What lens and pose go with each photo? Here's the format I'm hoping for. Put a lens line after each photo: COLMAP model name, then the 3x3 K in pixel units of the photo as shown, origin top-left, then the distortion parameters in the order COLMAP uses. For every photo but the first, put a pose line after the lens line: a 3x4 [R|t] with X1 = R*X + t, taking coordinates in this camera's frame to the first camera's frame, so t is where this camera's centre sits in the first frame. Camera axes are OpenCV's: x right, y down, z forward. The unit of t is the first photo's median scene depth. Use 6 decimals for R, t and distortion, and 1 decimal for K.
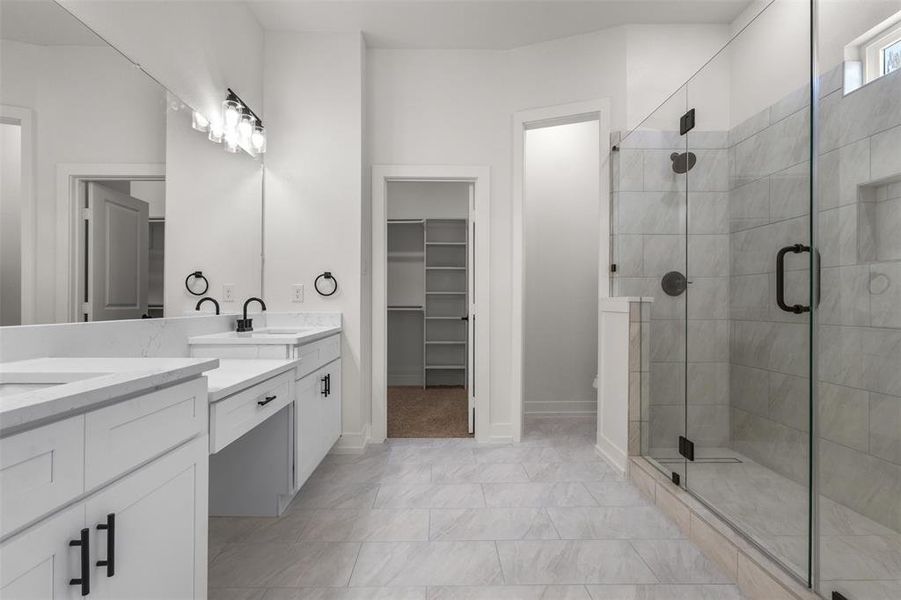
lens RADIAL K [[415.9, 0, 441.0], [0, 415.9, 300.6], [0, 0, 1]] dist [0.000949, 0.000465]
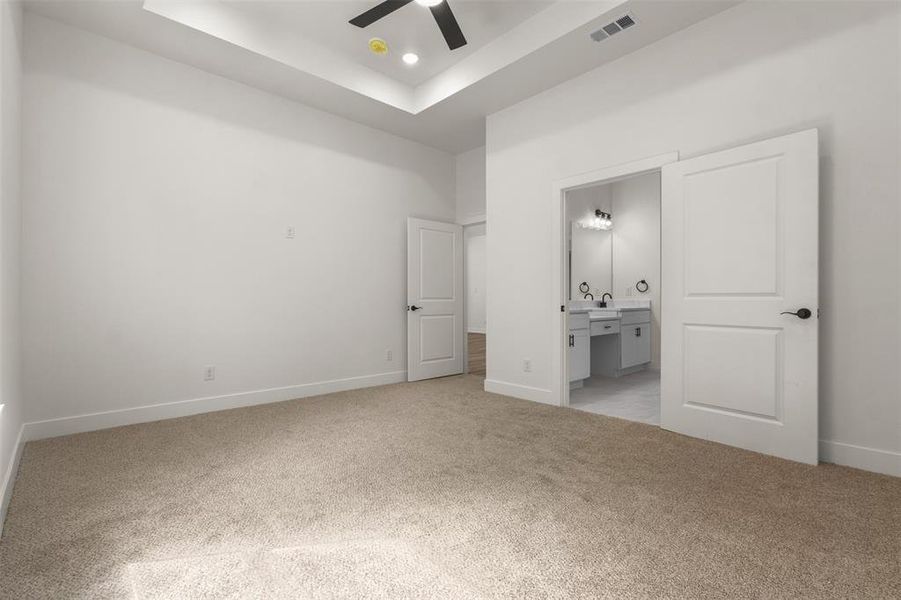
lens RADIAL K [[415.9, 0, 448.8], [0, 415.9, 298.9], [0, 0, 1]] dist [0.000949, 0.000465]
pose [[0.675244, -0.003396, -0.737586, 0.640960], [0.008085, 0.999963, 0.002799, 0.010598], [0.737550, -0.007853, 0.675247, -1.173347]]
